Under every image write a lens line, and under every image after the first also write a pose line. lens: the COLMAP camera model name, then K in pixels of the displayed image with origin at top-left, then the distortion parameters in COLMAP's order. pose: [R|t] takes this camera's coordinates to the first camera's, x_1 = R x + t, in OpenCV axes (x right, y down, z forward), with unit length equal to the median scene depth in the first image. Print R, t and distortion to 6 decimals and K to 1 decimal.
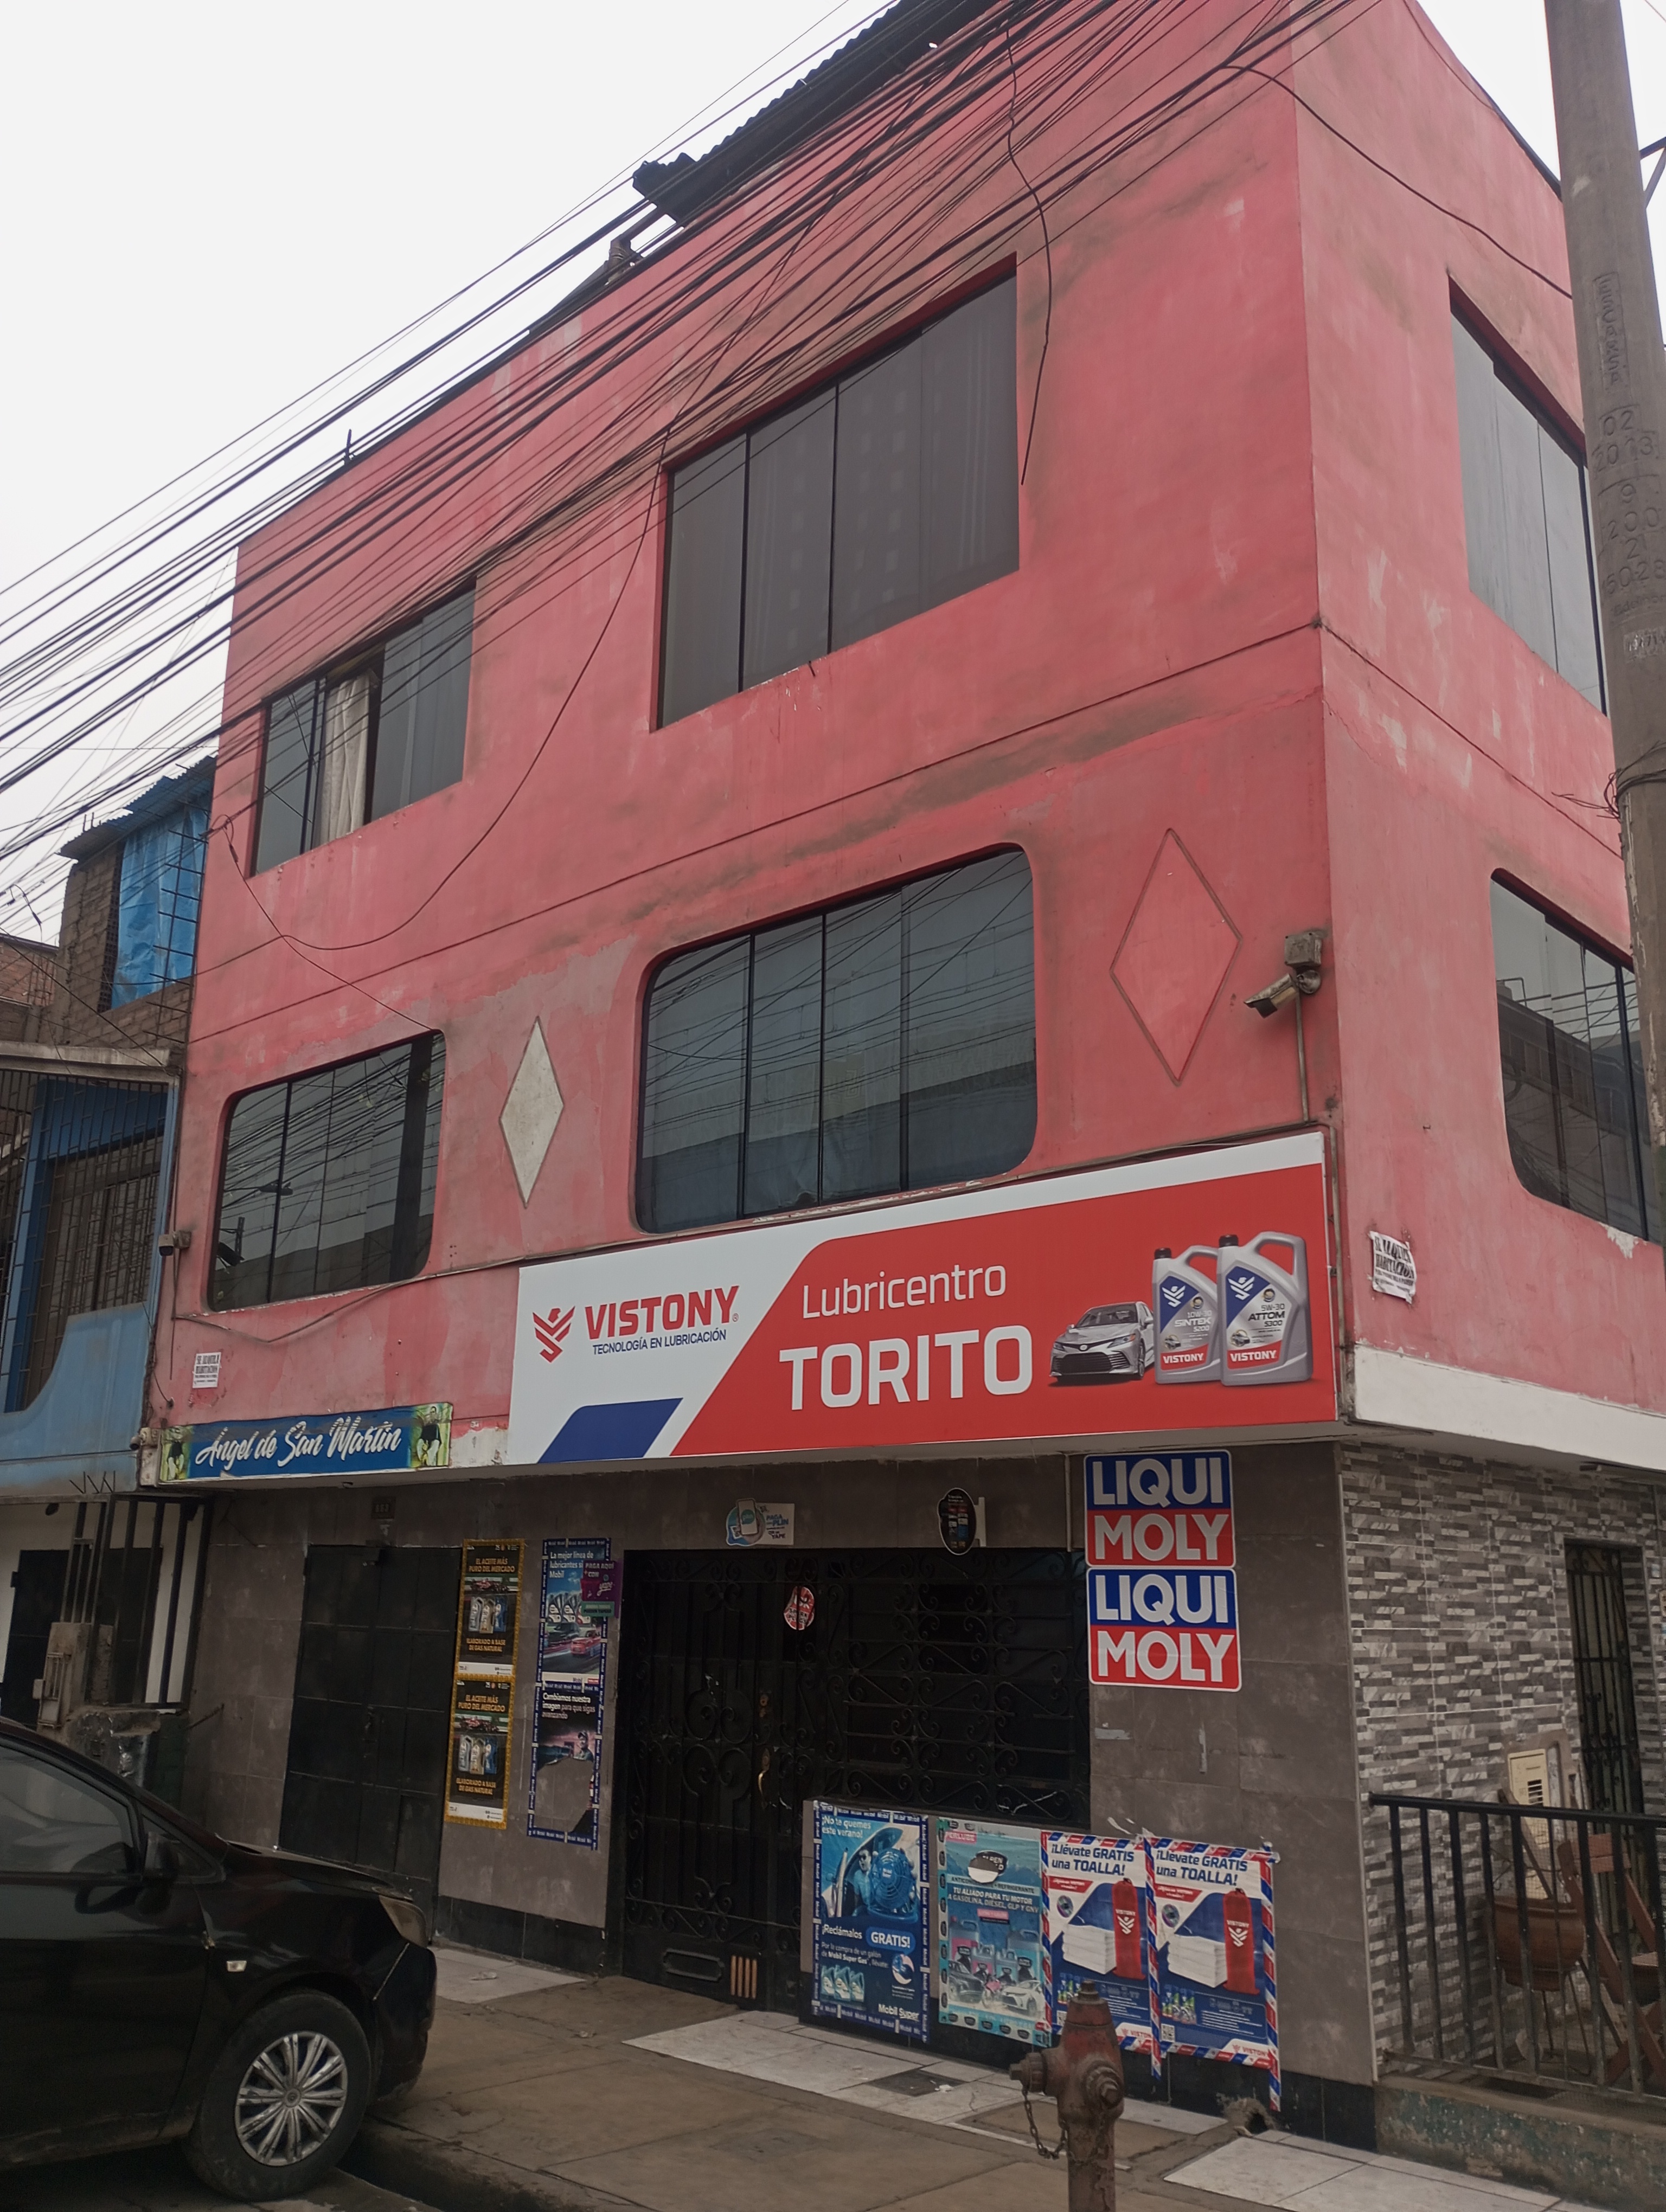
lens RADIAL K [[1815.8, 0, 831.4], [0, 1815.8, 1108.3], [0, 0, 1]] dist [0.068135, -0.083162]
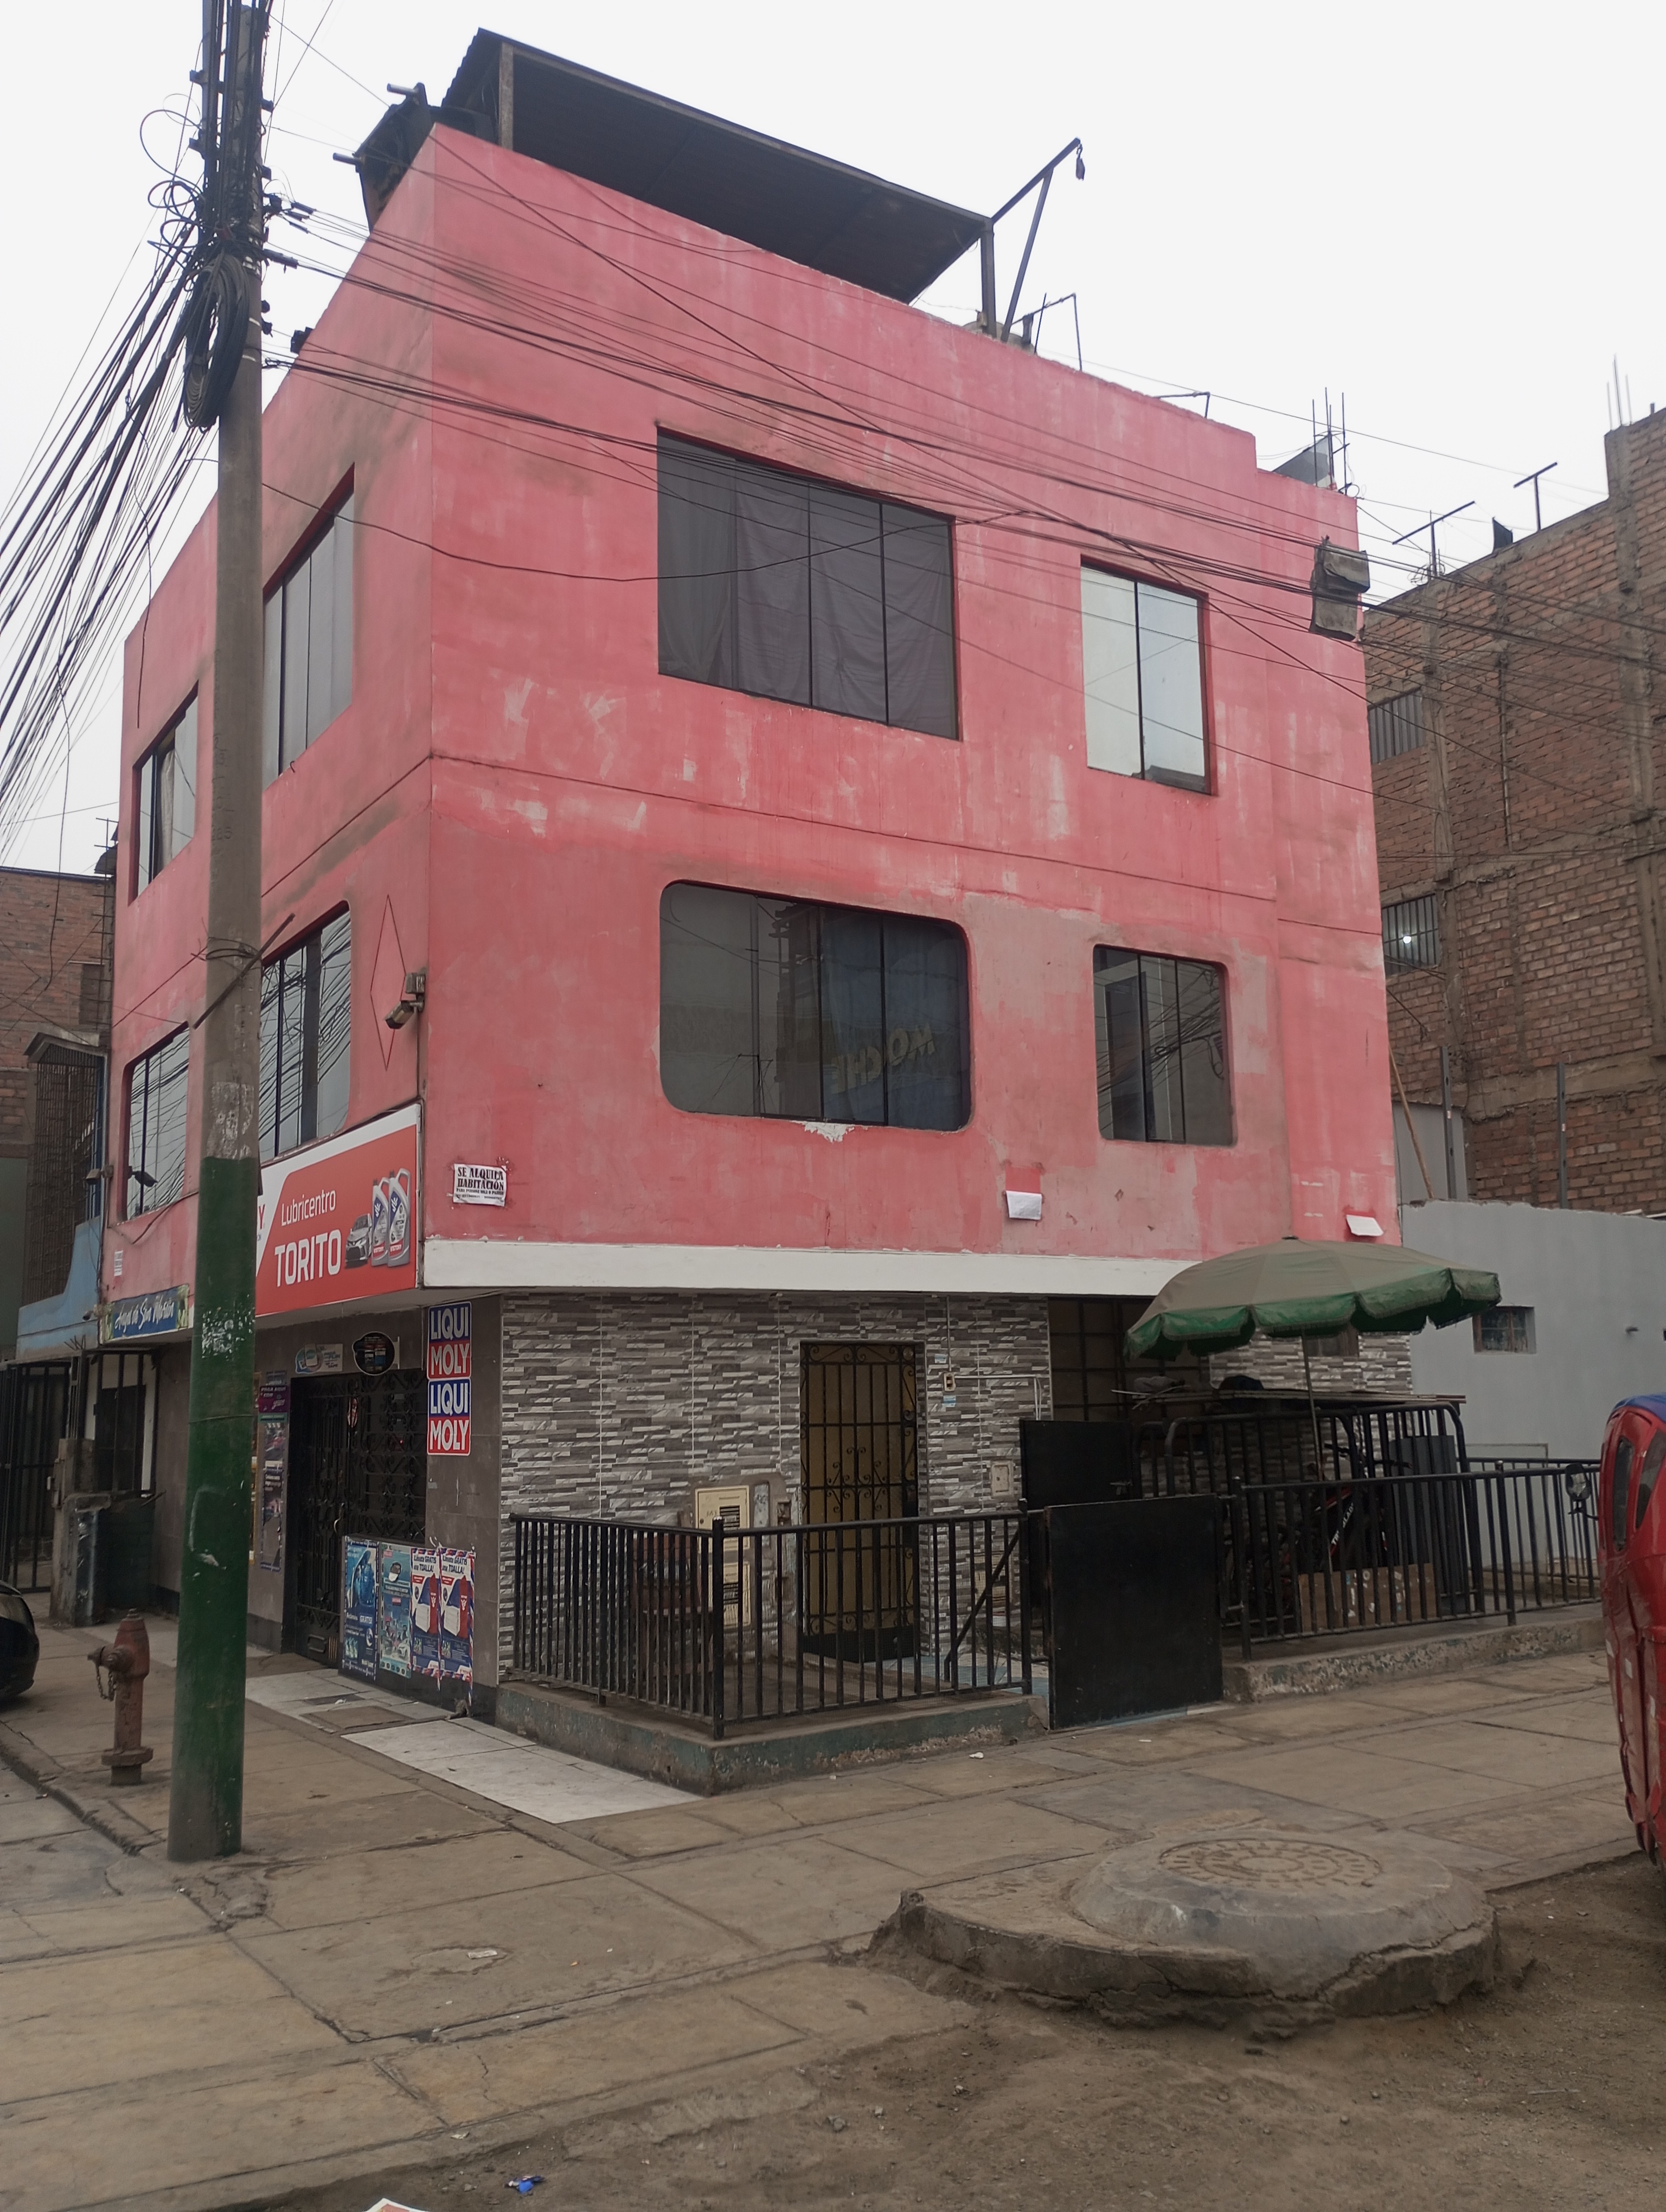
lens RADIAL K [[1815.8, 0, 837.6], [0, 1815.8, 1108.0], [0, 0, 1]] dist [0.068135, -0.083162]
pose [[0.967282, -0.077355, -0.241623, 0.865982], [0.101932, 0.990629, 0.090911, -0.077224], [0.232327, -0.112566, 0.966102, -0.366590]]
